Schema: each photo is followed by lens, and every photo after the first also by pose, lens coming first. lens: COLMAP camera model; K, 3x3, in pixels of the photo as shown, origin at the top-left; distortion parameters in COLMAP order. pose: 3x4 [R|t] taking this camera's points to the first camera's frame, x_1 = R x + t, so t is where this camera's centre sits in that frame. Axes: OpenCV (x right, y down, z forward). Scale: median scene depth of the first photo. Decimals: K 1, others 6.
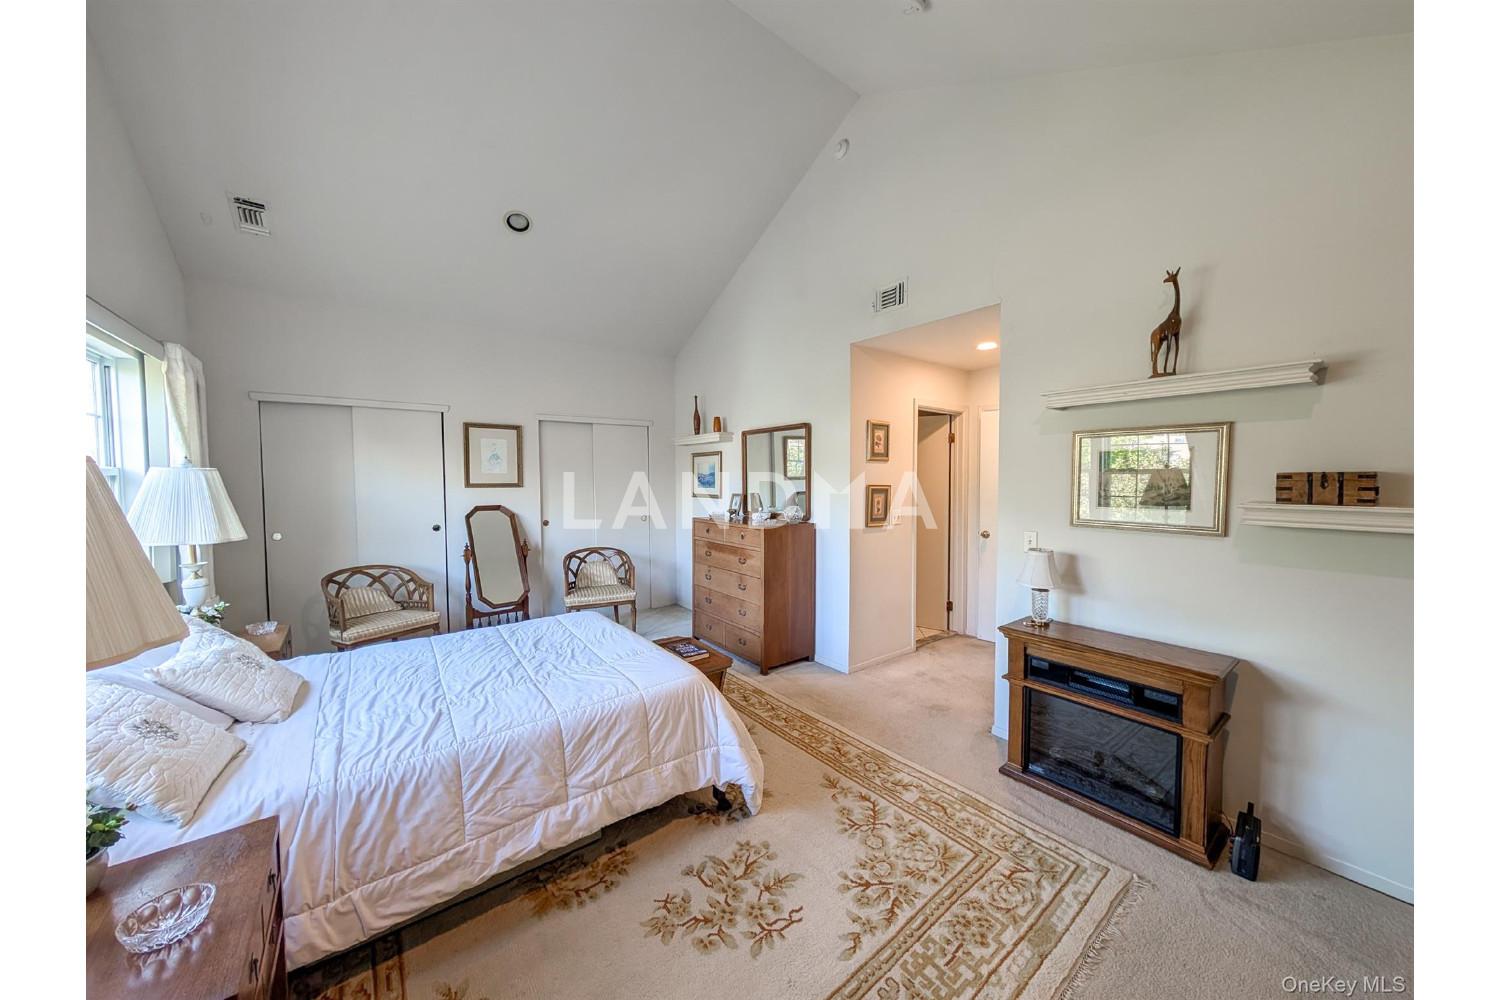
lens RADIAL K [[497.3, 0, 747.3], [0, 497.3, 497.7], [0, 0, 1]] dist [-0.000389, -0.000030]
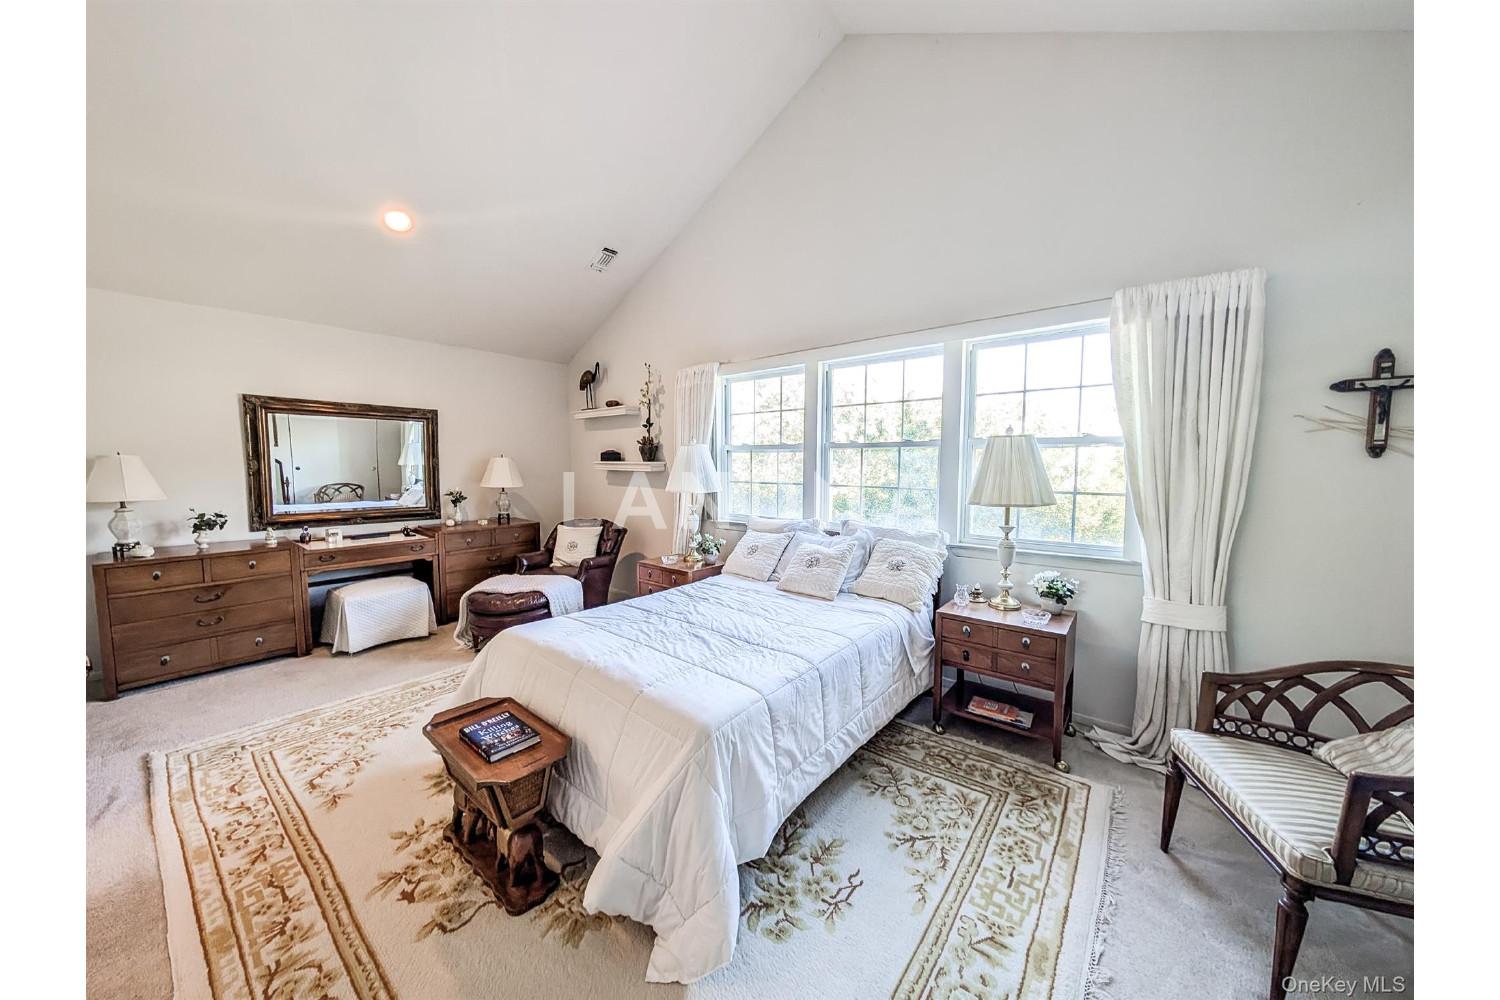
lens RADIAL K [[497.3, 0, 753.6], [0, 497.3, 500.7], [0, 0, 1]] dist [-0.000389, -0.000030]
pose [[-0.971243, 0.018324, -0.237386, -0.335985], [-0.010470, 0.992783, 0.119469, -0.044983], [0.237862, 0.118519, -0.964041, 1.930603]]
